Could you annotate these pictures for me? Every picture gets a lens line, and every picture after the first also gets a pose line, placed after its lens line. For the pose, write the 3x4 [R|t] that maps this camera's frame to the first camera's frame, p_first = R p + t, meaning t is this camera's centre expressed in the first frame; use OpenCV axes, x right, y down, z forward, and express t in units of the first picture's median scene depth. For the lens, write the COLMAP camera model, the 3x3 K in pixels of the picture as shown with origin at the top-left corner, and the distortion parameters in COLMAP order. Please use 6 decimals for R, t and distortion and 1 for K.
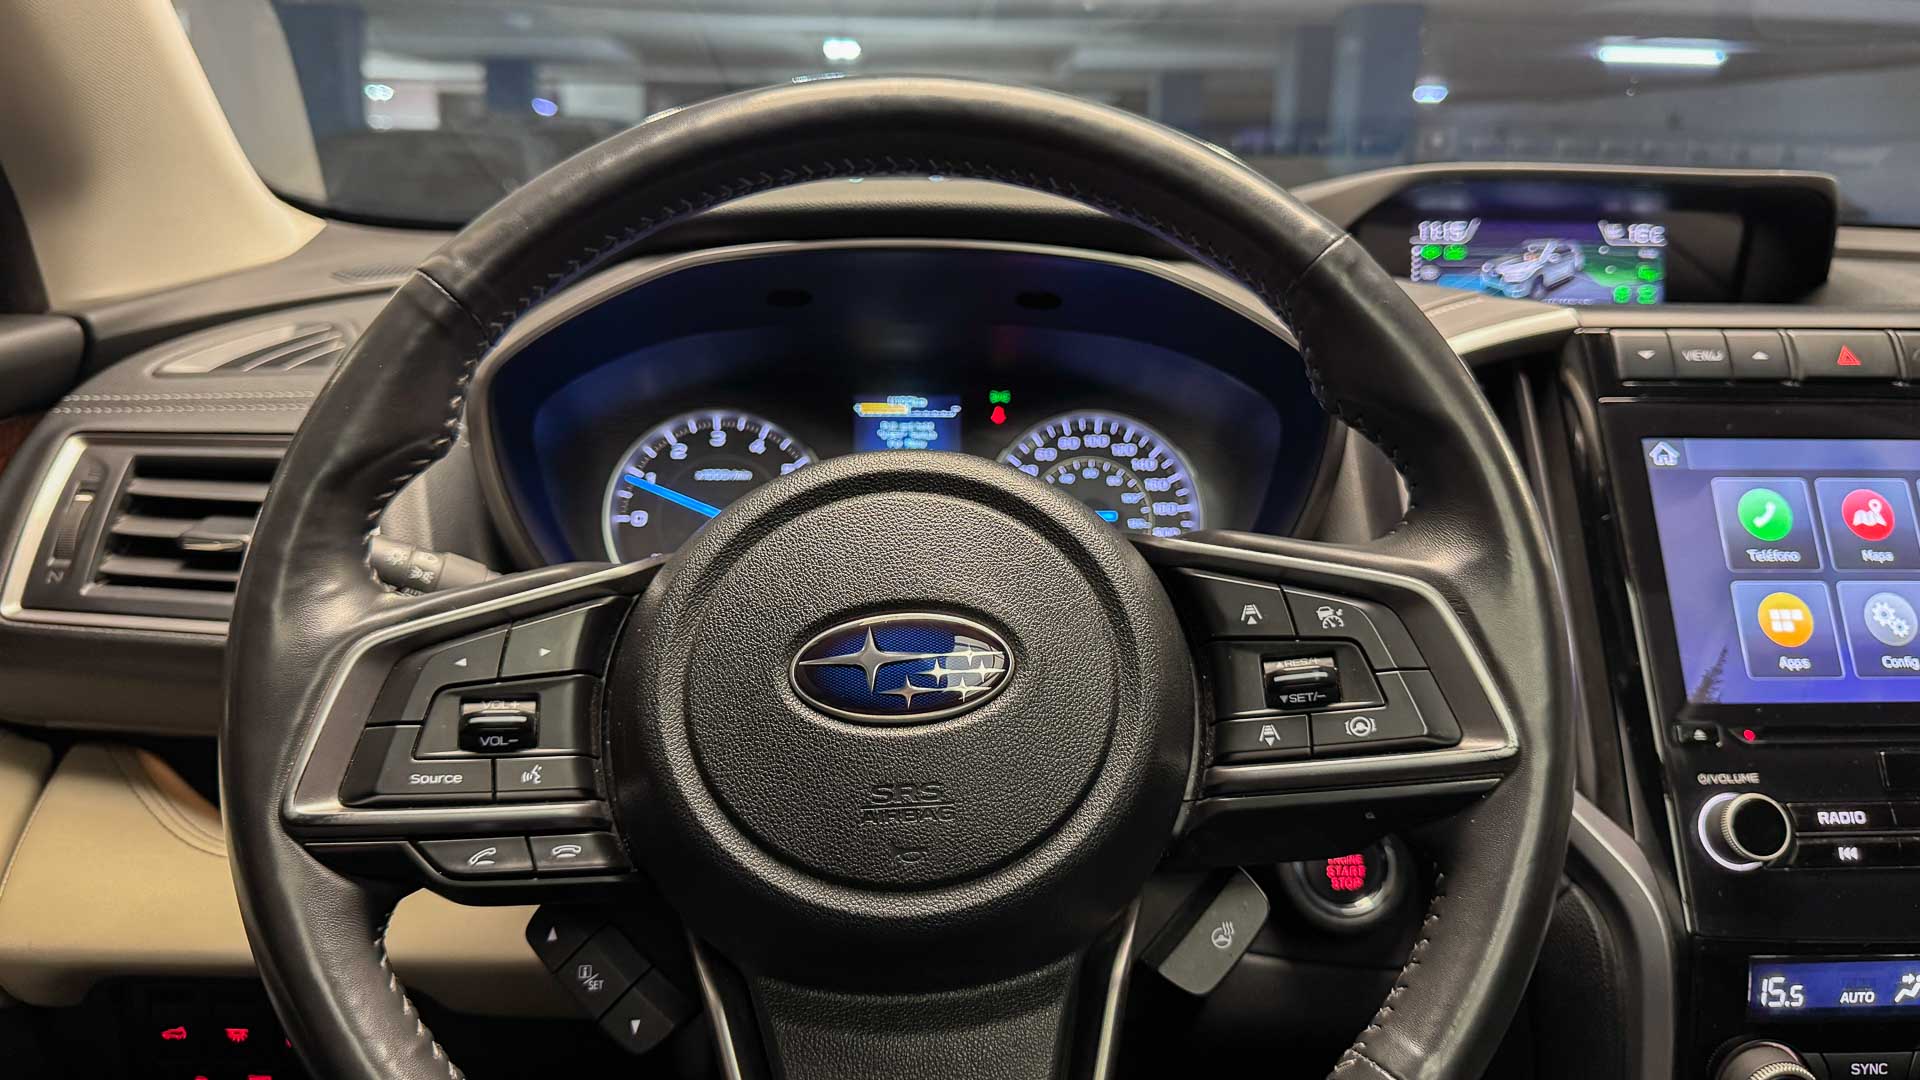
lens RADIAL K [[1426.2, 0, 949.1], [0, 1426.2, 534.8], [0, 0, 1]] dist [0.097183, -0.184064]
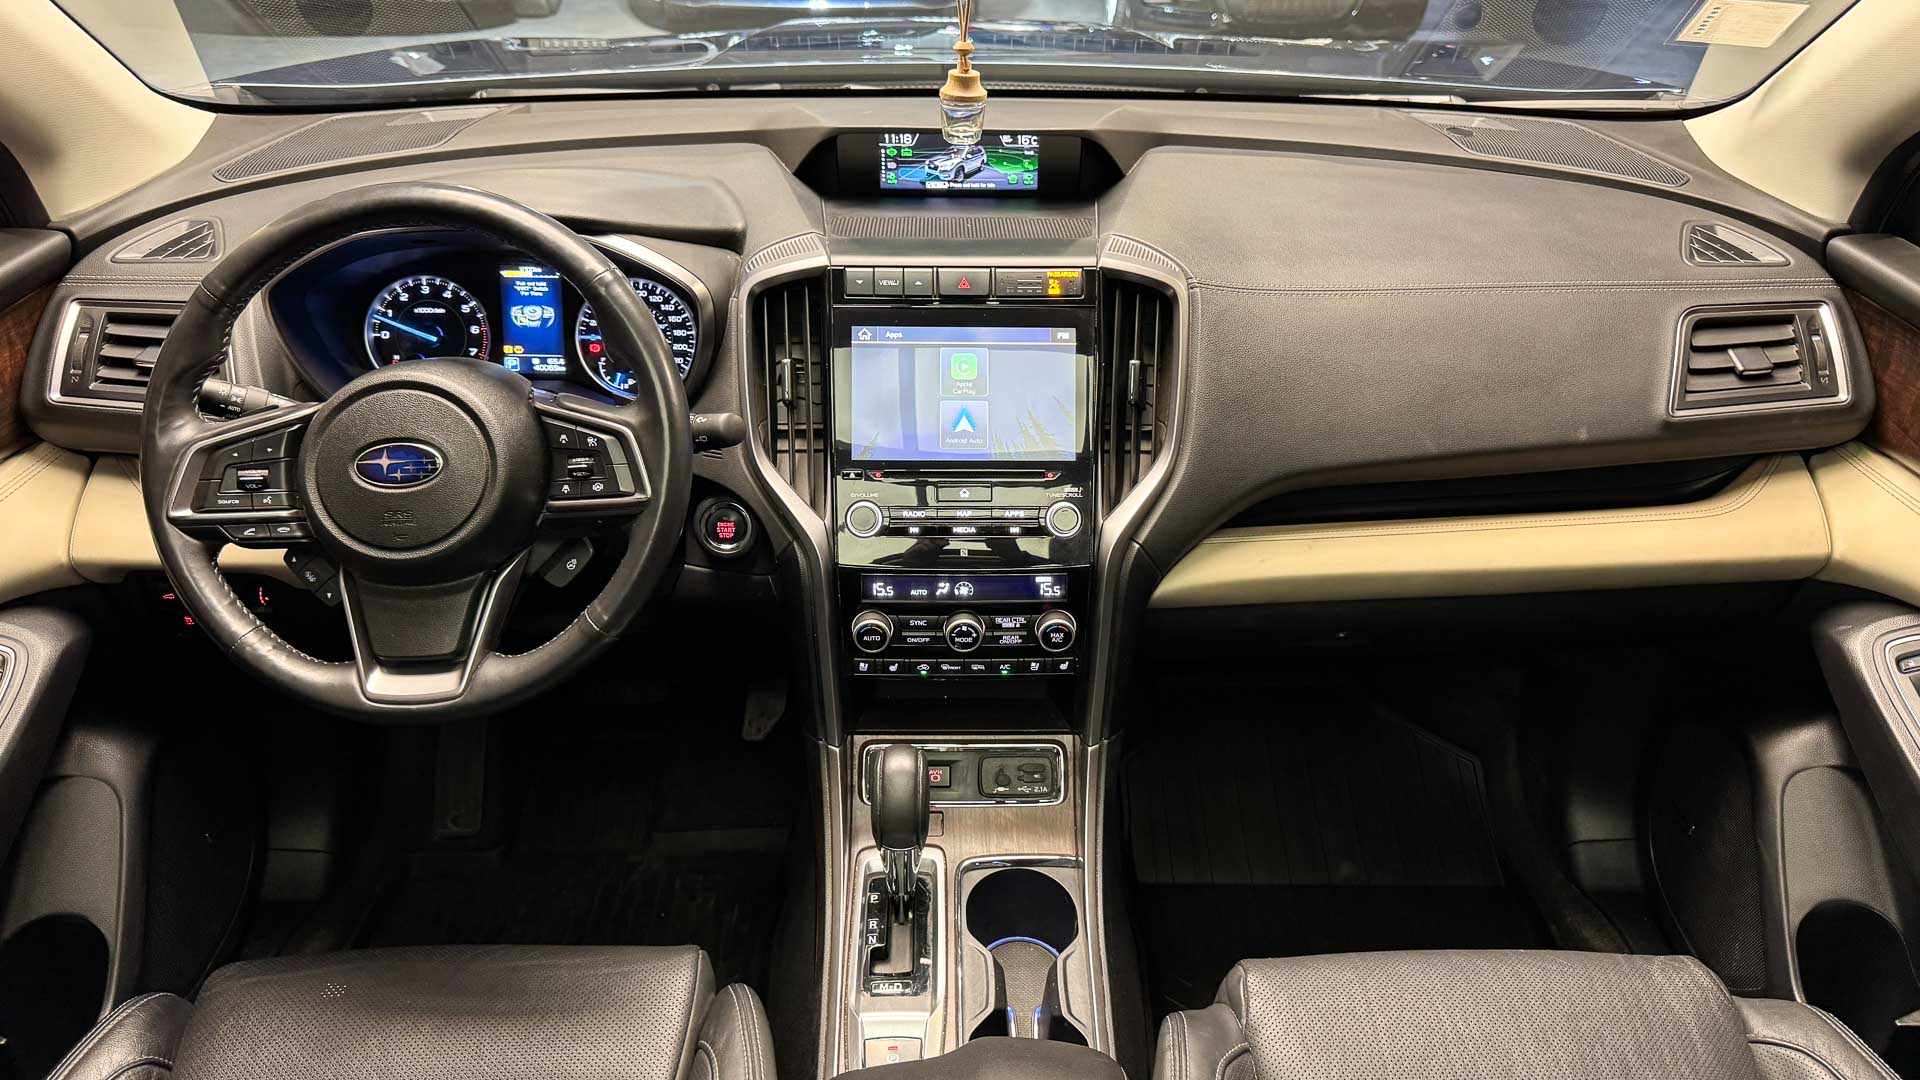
lens RADIAL K [[1382.5, 0, 978.9], [0, 1382.5, 541.7], [0, 0, 1]] dist [0.110502, -0.181408]
pose [[0.999770, 0.014066, -0.016195, 0.856070], [-0.008946, 0.959609, 0.281195, -0.400699], [0.019496, -0.280986, 0.959514, -1.161054]]
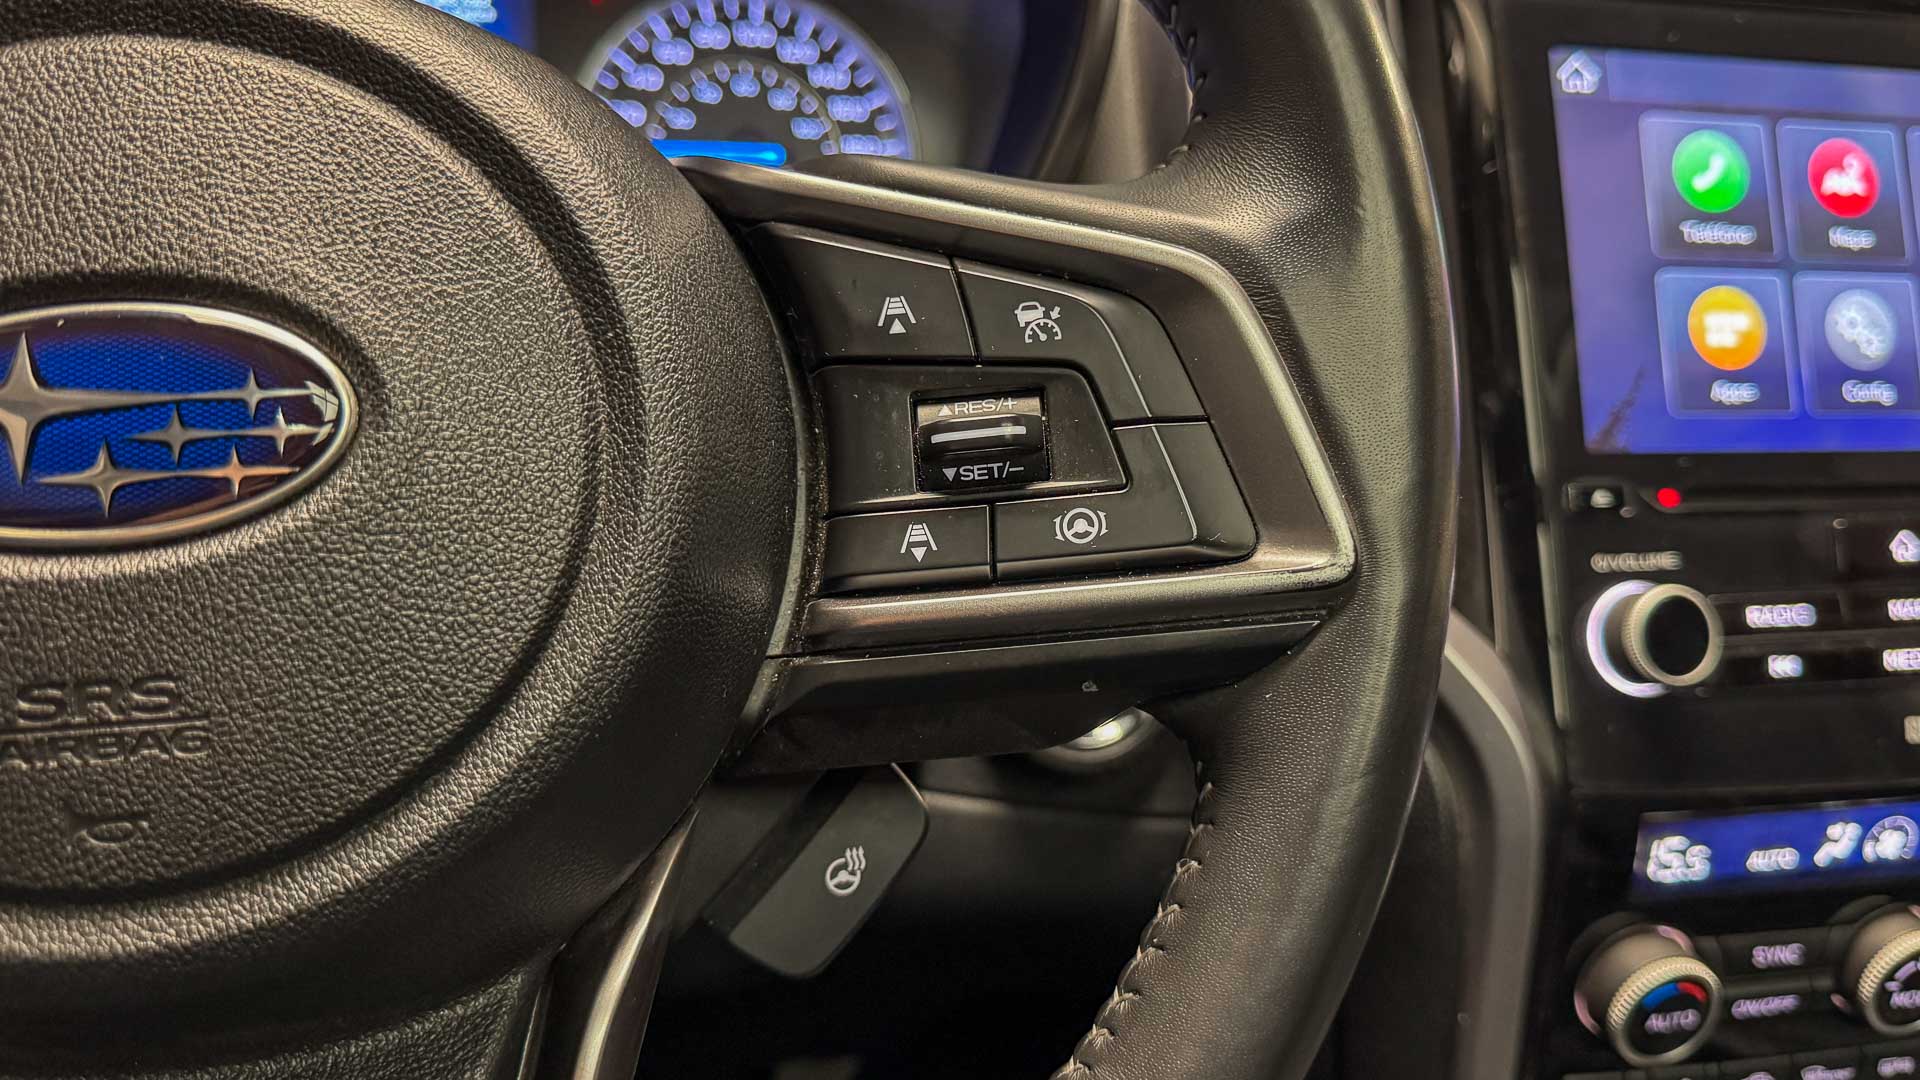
lens RADIAL K [[1583.2, 0, 1027.3], [0, 1583.2, 515.9], [0, 0, 1]] dist [0.077530, -0.193754]
pose [[0.982587, -0.010198, 0.185521, 0.134657], [-0.024569, 0.982593, 0.184142, 0.017665], [-0.184169, -0.185493, 0.965233, 0.372182]]
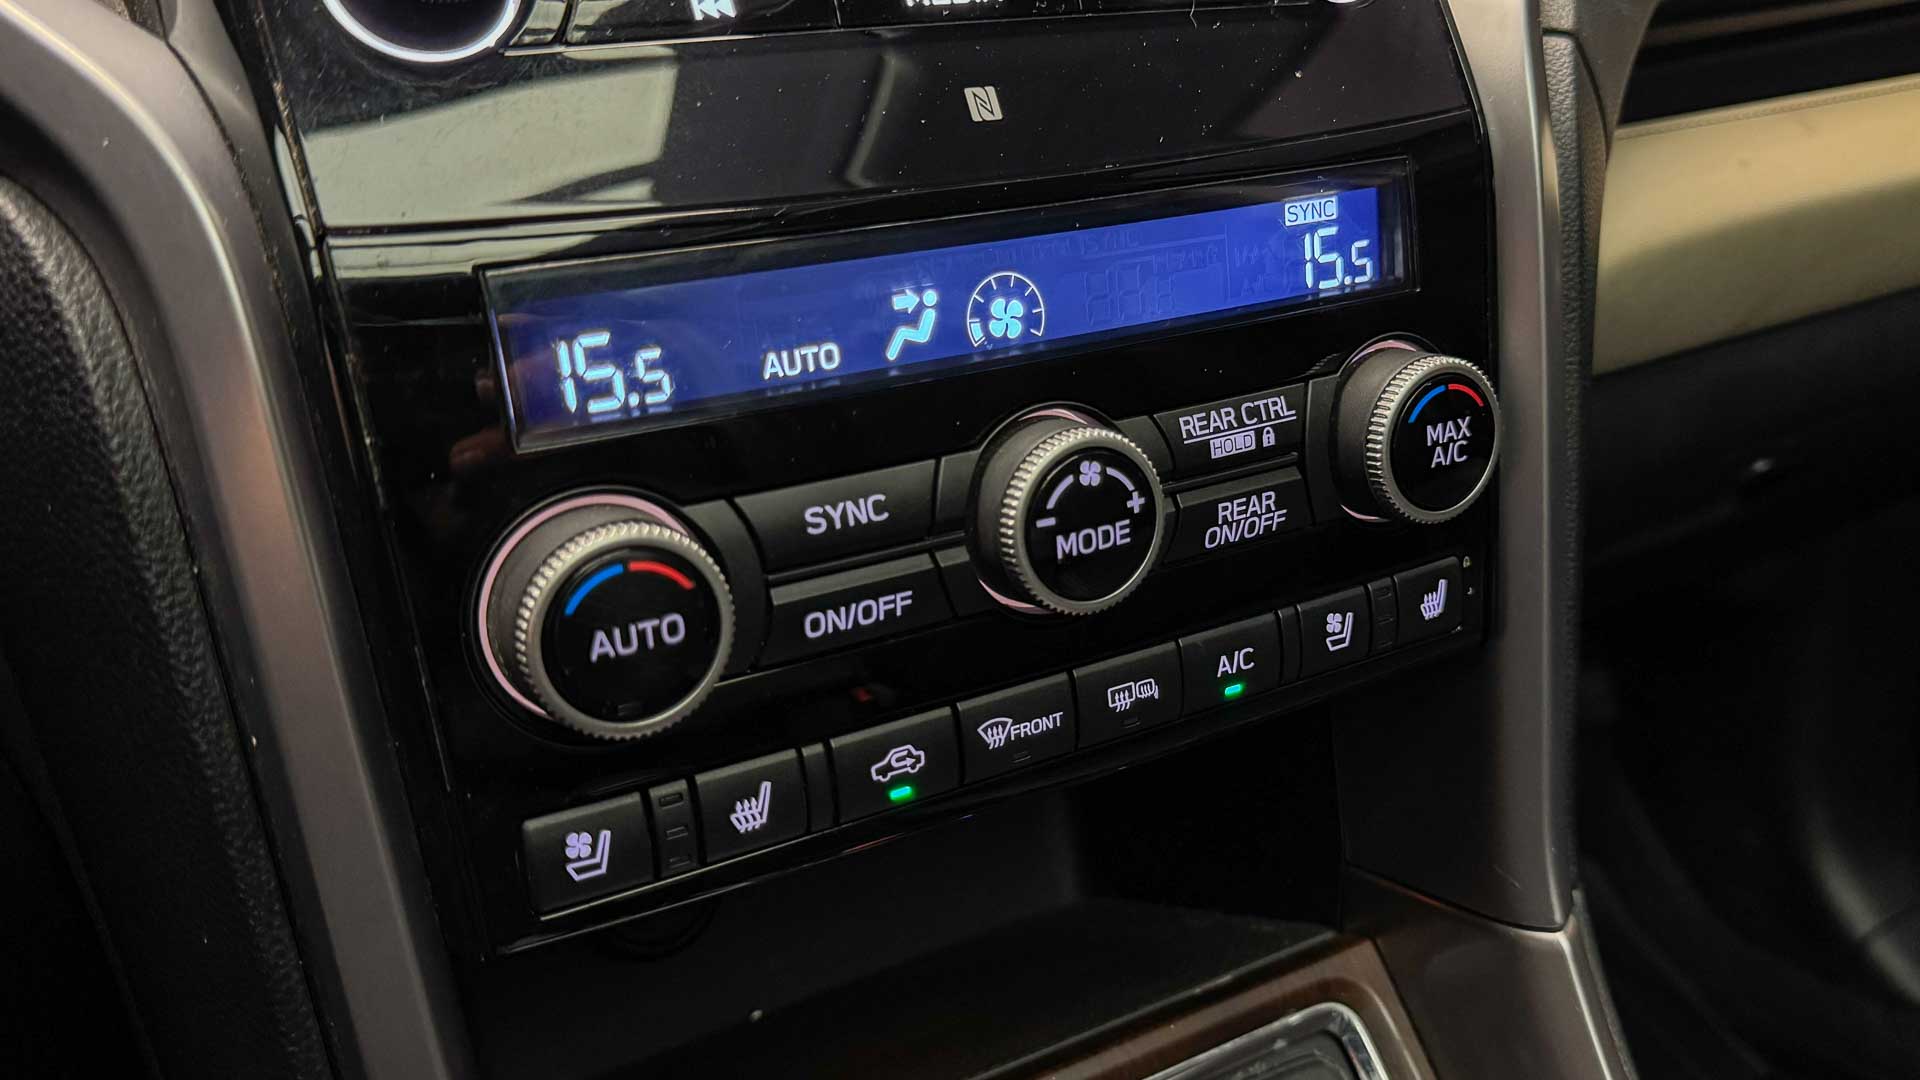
lens RADIAL K [[1595.8, 0, 970.3], [0, 1595.8, 545.9], [0, 0, 1]] dist [0.147598, -0.353958]
pose [[0.887628, -0.199470, 0.415126, 0.532026], [0.166703, 0.979378, 0.114148, 0.372670], [-0.429334, -0.032118, 0.902575, 0.627749]]
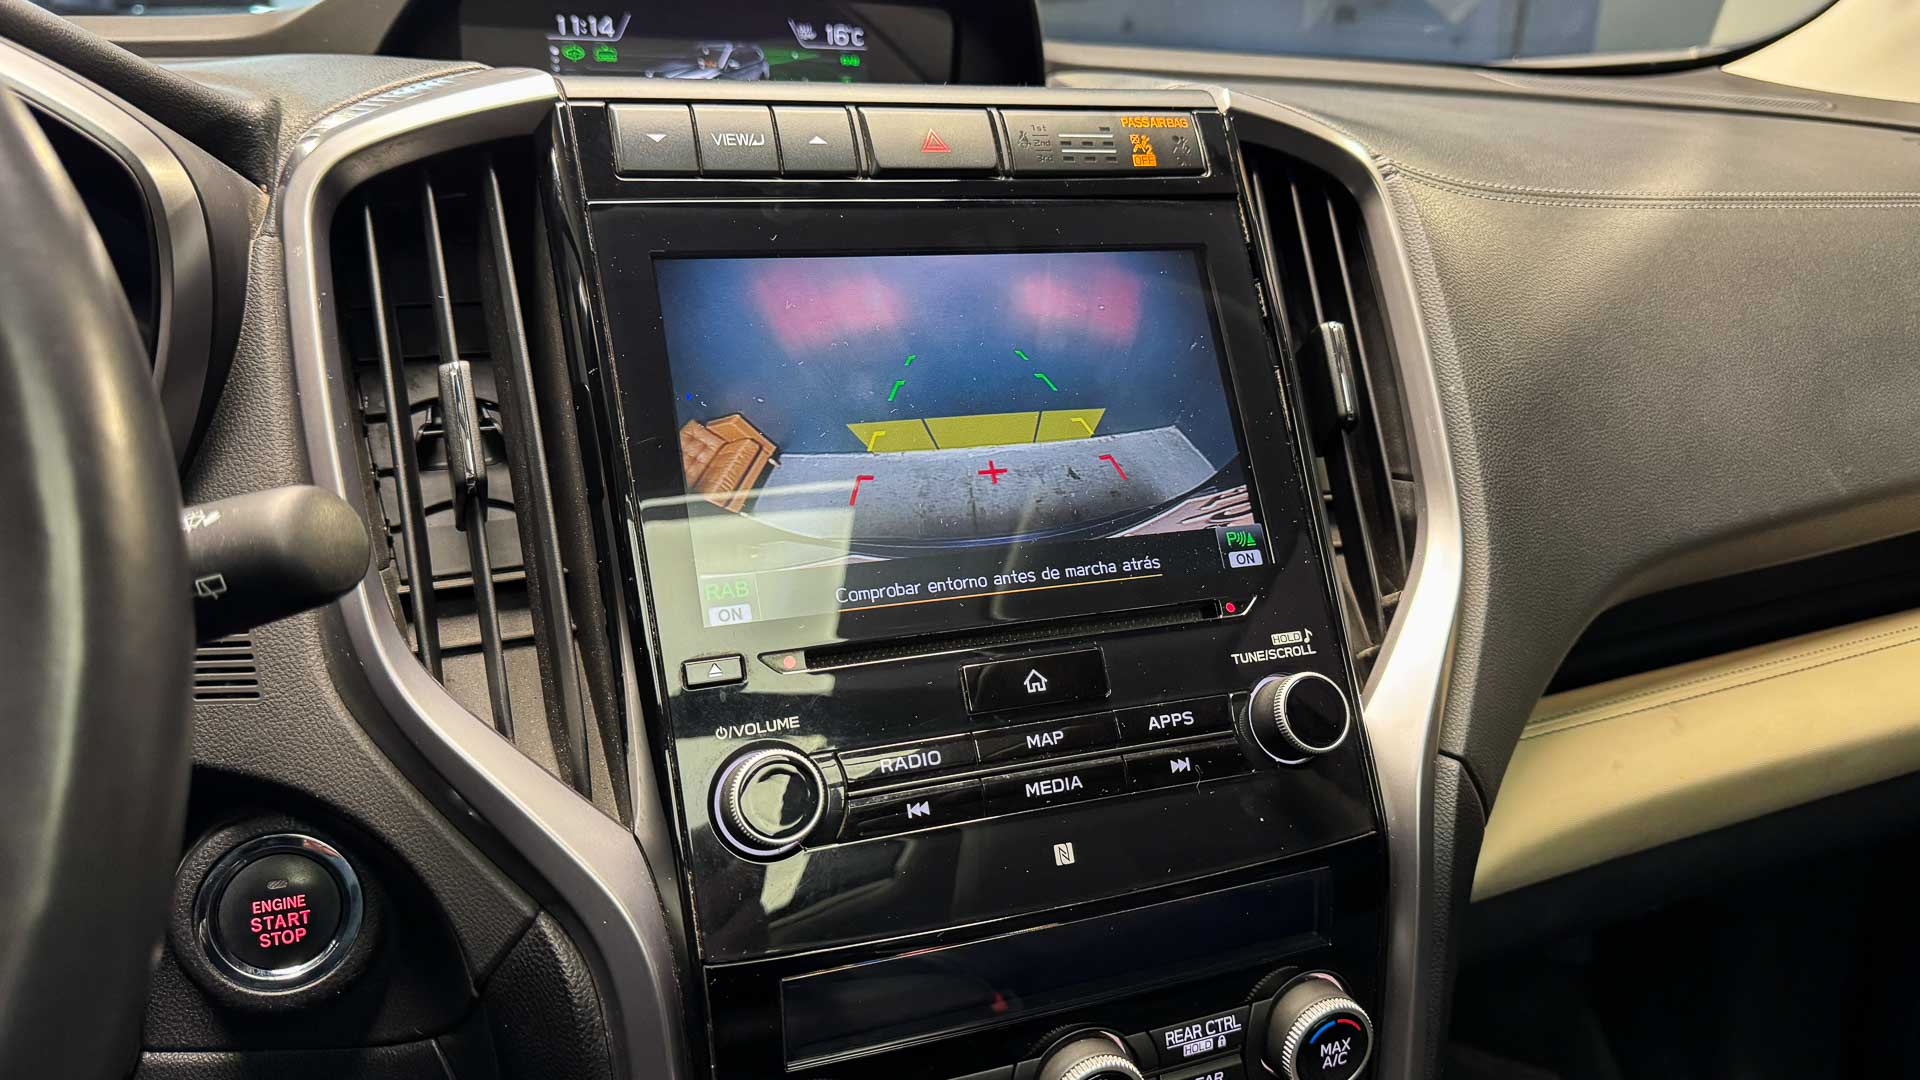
lens RADIAL K [[1464.4, 0, 958.0], [0, 1464.4, 509.2], [0, 0, 1]] dist [0.099906, -0.261161]
pose [[0.944455, -0.081779, 0.318302, 0.472342], [0.067484, 0.996164, 0.055700, 0.032856], [-0.321636, -0.031126, 0.946352, 0.325233]]
